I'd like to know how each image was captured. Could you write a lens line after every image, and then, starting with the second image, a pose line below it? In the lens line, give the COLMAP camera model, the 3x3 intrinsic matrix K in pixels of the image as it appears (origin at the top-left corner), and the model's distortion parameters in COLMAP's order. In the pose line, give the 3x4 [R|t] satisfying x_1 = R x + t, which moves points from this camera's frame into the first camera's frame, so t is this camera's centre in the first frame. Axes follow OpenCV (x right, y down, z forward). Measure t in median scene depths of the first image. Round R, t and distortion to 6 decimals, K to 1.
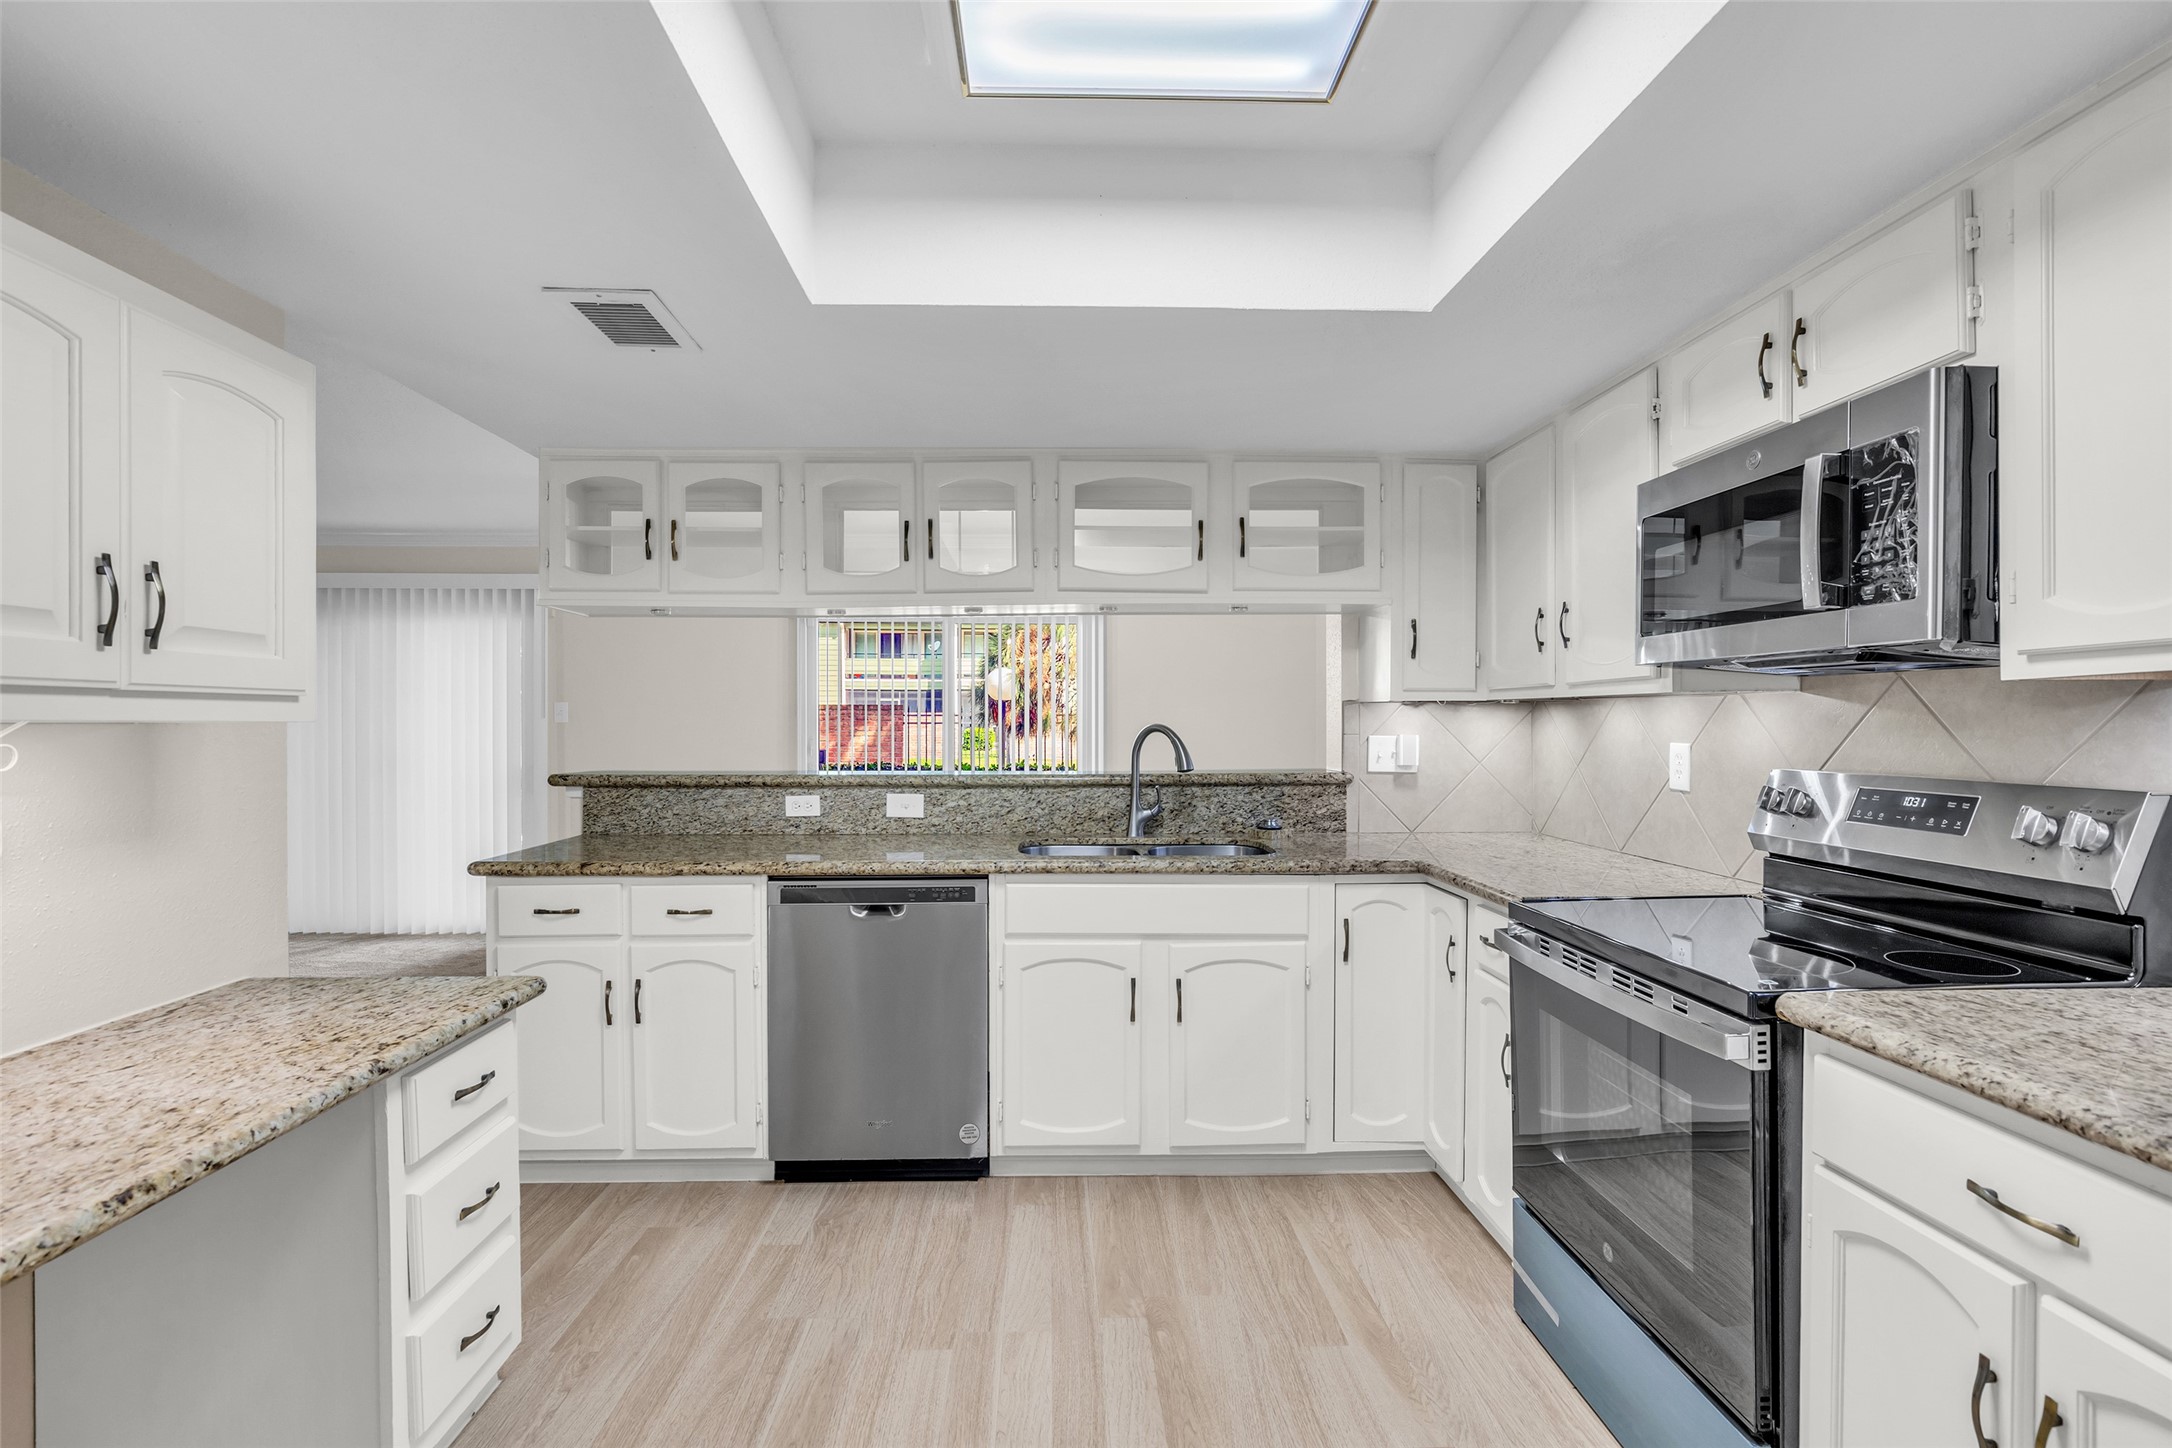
lens RADIAL K [[996.9, 0, 1079.3], [0, 996.9, 723.1], [0, 0, 1]] dist [-0.016996, 0.003217]
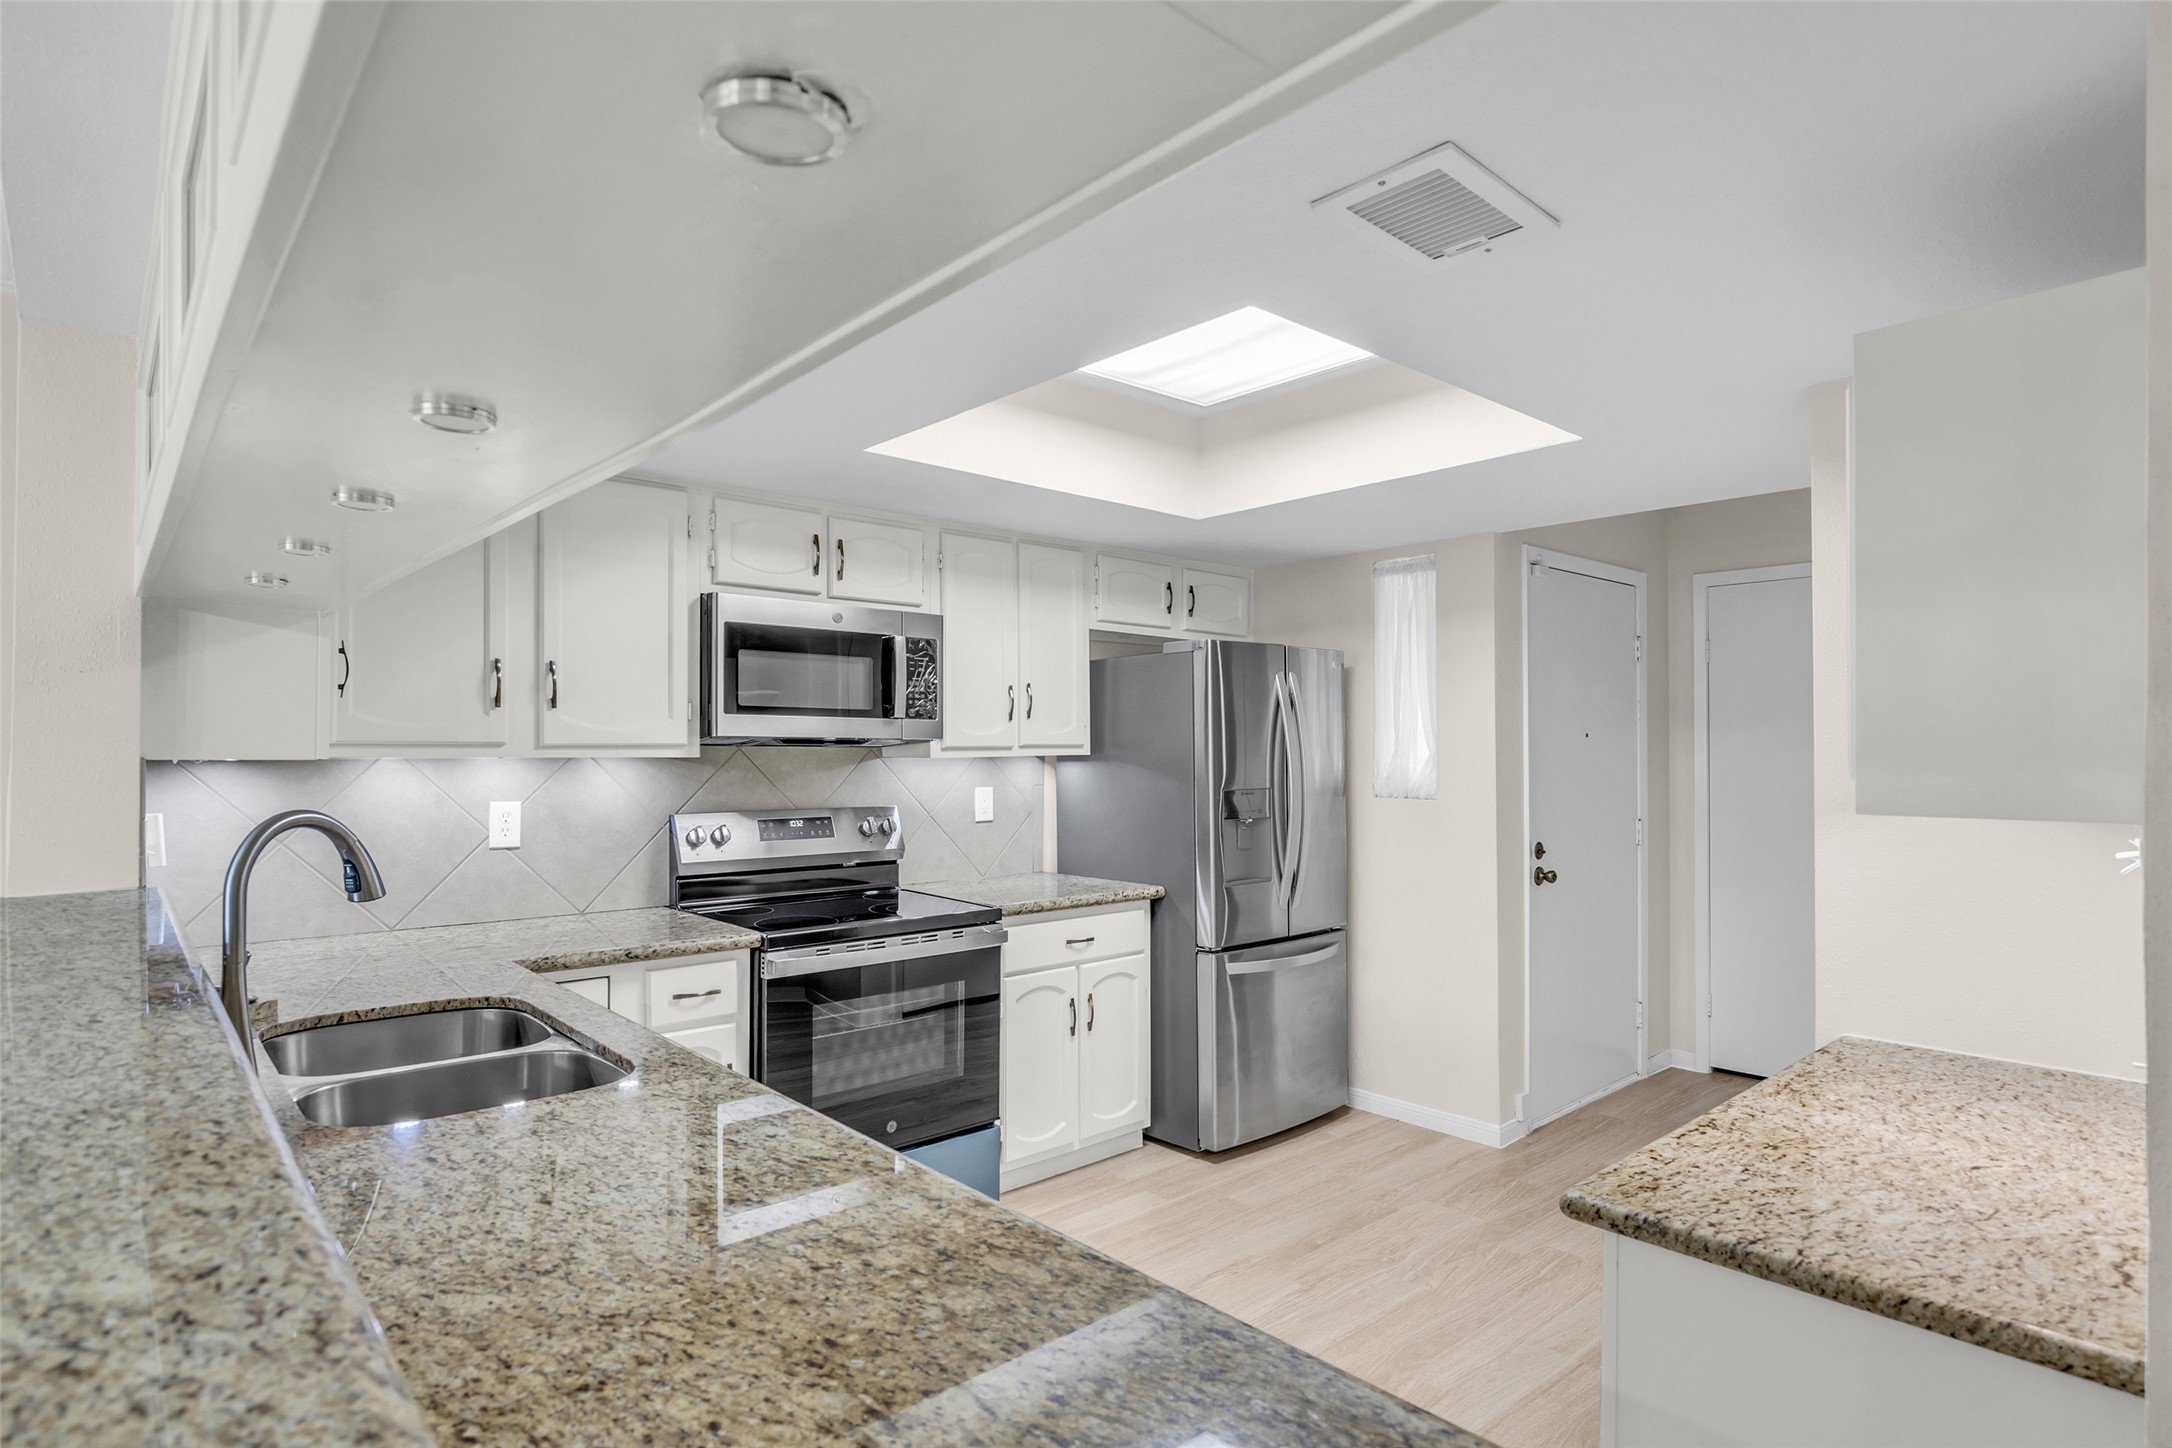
lens RADIAL K [[1124.8, 0, 1067.7], [0, 1124.8, 747.6], [0, 0, 1]] dist [-0.014895, 0.002745]
pose [[-0.630425, 0.002409, 0.776246, -0.840870], [0.000870, 0.999997, -0.002397, -0.040977], [-0.776249, -0.000836, -0.630426, 1.595028]]
